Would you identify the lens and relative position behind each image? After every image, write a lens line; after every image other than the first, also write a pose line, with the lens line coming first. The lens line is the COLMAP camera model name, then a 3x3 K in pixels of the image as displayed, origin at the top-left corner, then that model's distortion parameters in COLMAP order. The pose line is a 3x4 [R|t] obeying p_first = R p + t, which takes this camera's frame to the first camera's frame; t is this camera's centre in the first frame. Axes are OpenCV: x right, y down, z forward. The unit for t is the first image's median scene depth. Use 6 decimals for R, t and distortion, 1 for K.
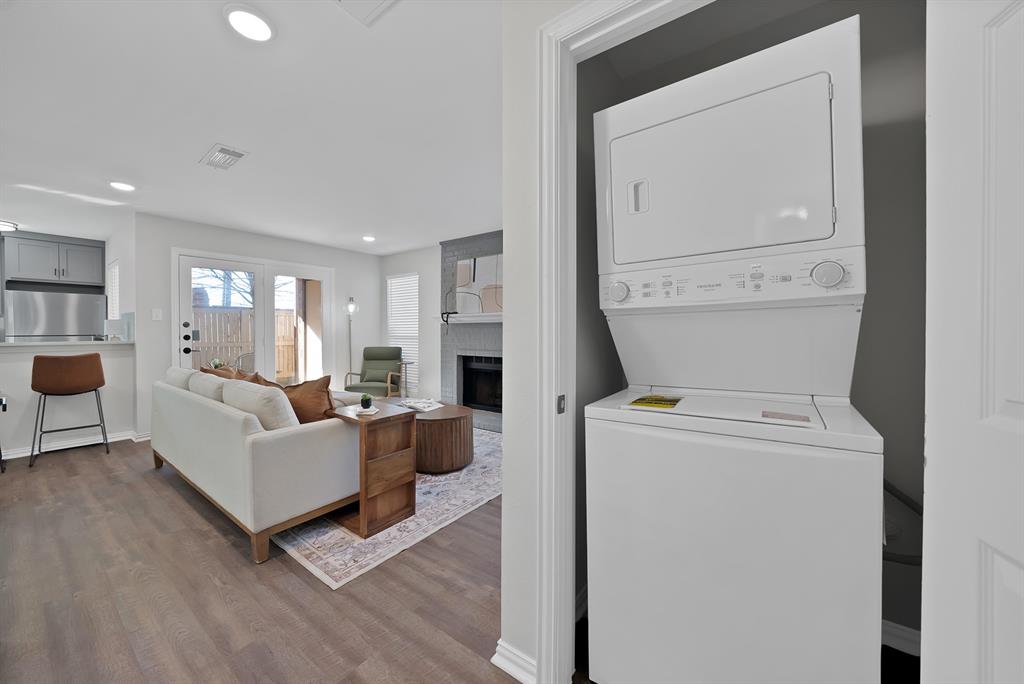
lens RADIAL K [[368.5, 0, 507.2], [0, 368.5, 339.4], [0, 0, 1]] dist [-0.016471, 0.000824]
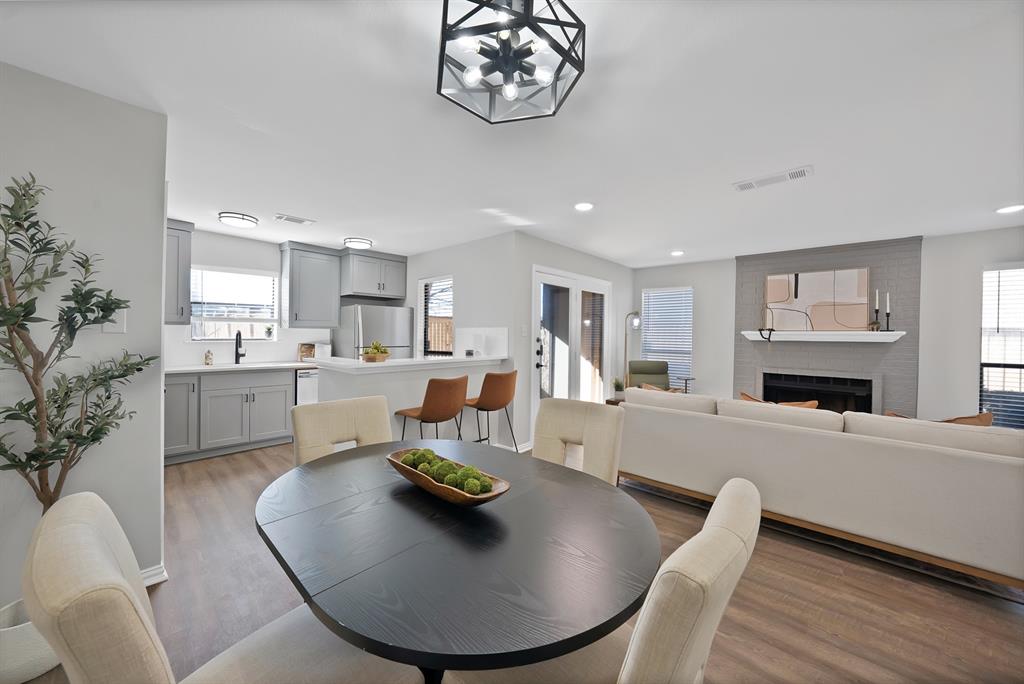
lens RADIAL K [[368.5, 0, 511.8], [0, 368.5, 332.9], [0, 0, 1]] dist [-0.016471, 0.000824]
pose [[0.995194, 0.013097, -0.097039, -0.802117], [-0.015841, 0.999495, -0.027562, -0.029473], [0.096629, 0.028967, 0.994899, -0.023579]]
